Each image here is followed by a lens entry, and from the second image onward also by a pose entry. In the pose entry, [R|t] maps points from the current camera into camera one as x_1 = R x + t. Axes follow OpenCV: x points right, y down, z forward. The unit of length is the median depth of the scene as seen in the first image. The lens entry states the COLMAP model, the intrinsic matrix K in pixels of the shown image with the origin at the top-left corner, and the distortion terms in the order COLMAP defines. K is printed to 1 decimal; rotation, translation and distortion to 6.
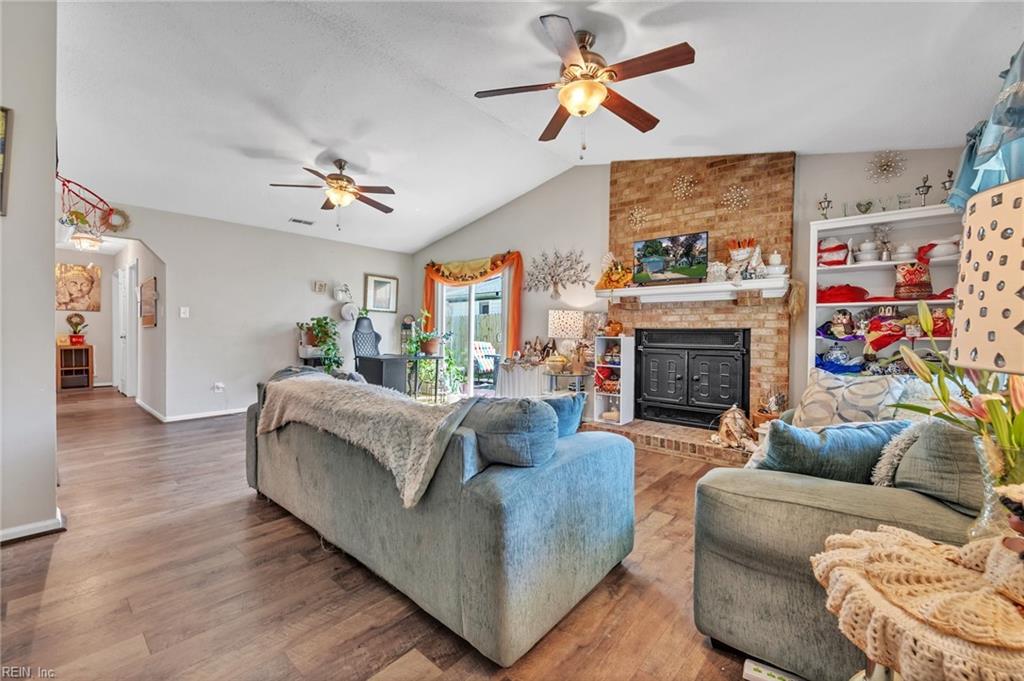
lens RADIAL K [[410.8, 0, 524.5], [0, 410.8, 338.2], [0, 0, 1]] dist [0.002813, -0.001626]
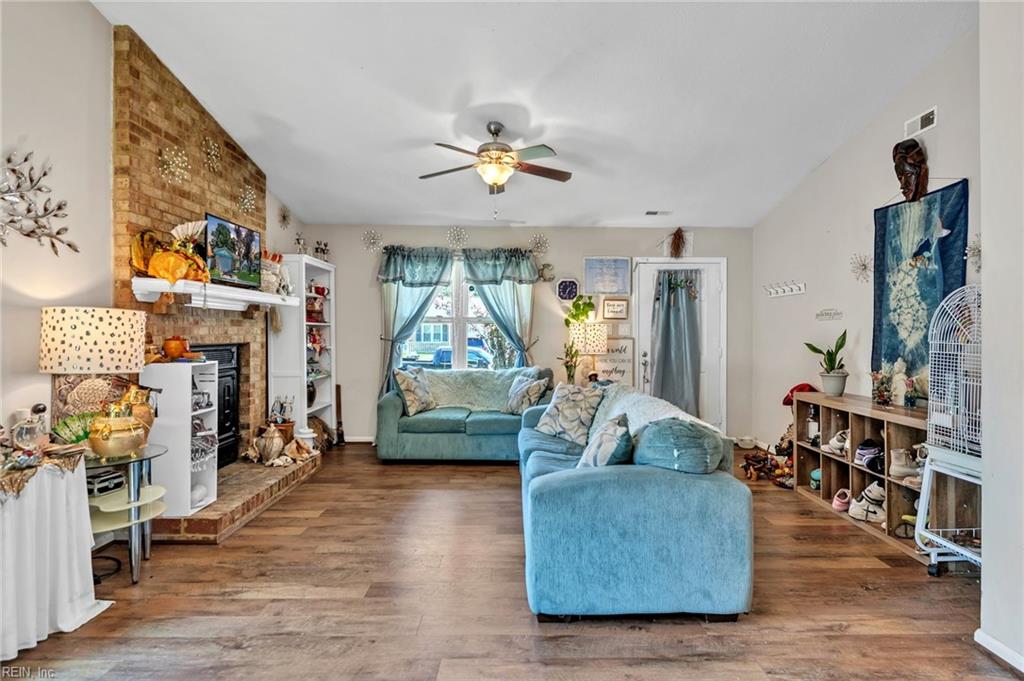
lens RADIAL K [[538.2, 0, 519.6], [0, 538.2, 335.9], [0, 0, 1]] dist [0.011025, -0.002489]
pose [[-0.645924, -0.014118, 0.763271, -0.710809], [0.003541, 0.999763, 0.021489, -0.058102], [-0.763394, 0.016583, -0.645721, 1.194380]]
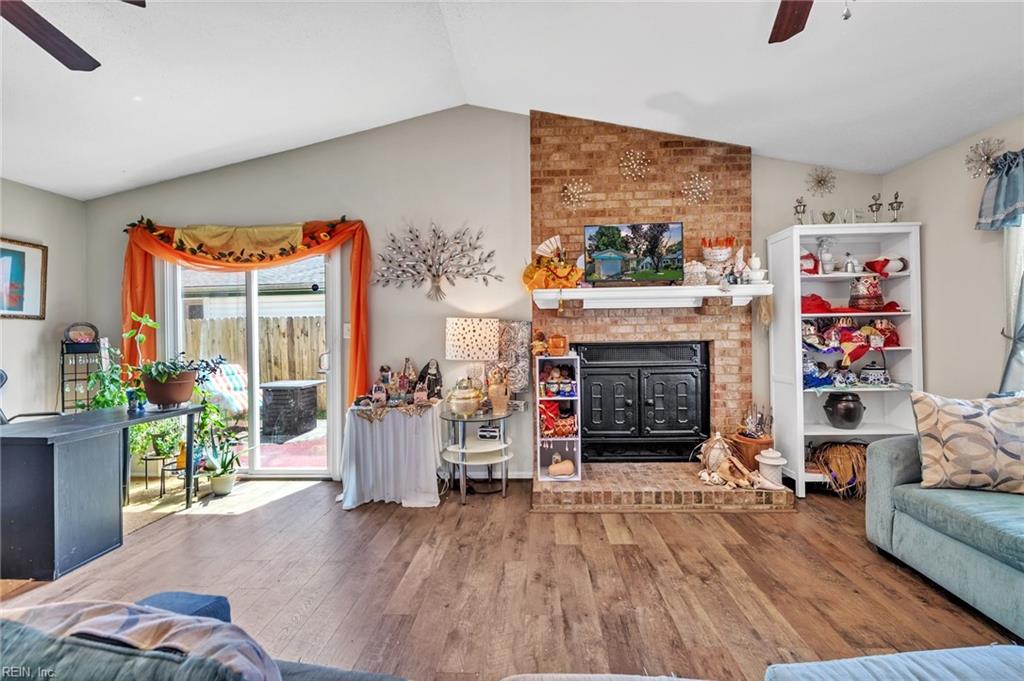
lens RADIAL K [[410.8, 0, 521.1], [0, 410.8, 338.7], [0, 0, 1]] dist [0.002813, -0.001626]
pose [[0.793294, -0.027375, 0.608223, -0.276974], [0.031974, 0.999483, 0.003281, -0.039586], [-0.607999, 0.016845, 0.793759, 0.500078]]
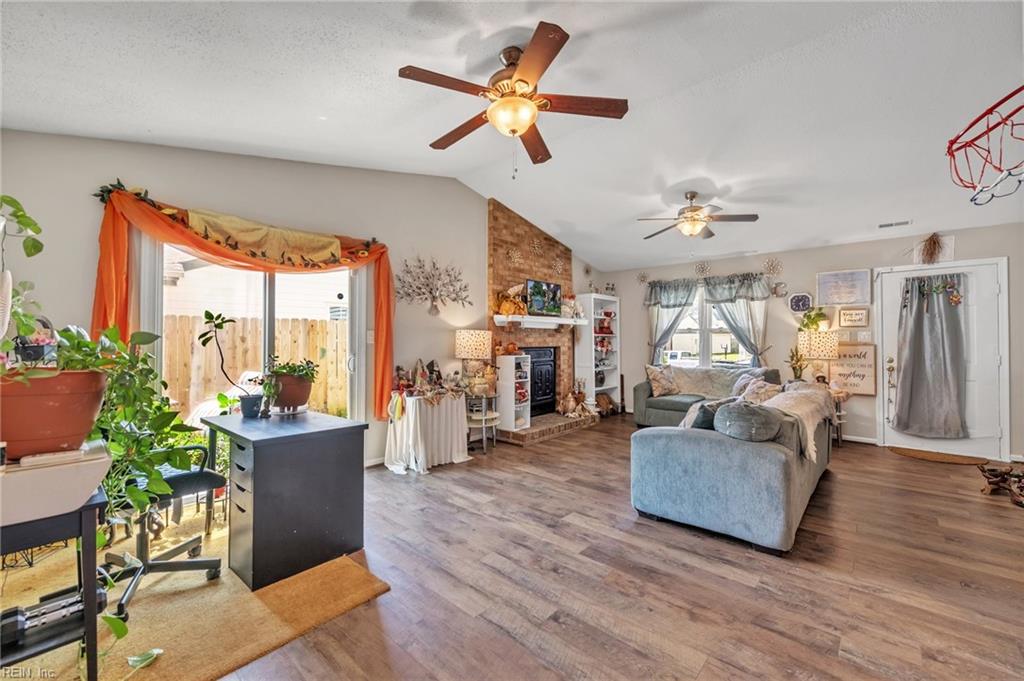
lens RADIAL K [[410.8, 0, 520.3], [0, 410.8, 339.8], [0, 0, 1]] dist [0.002813, -0.001626]
pose [[0.032225, -0.005285, 0.999467, -1.006245], [0.016838, 0.999847, 0.004744, -0.056093], [-0.999339, 0.016676, 0.032309, 0.998617]]
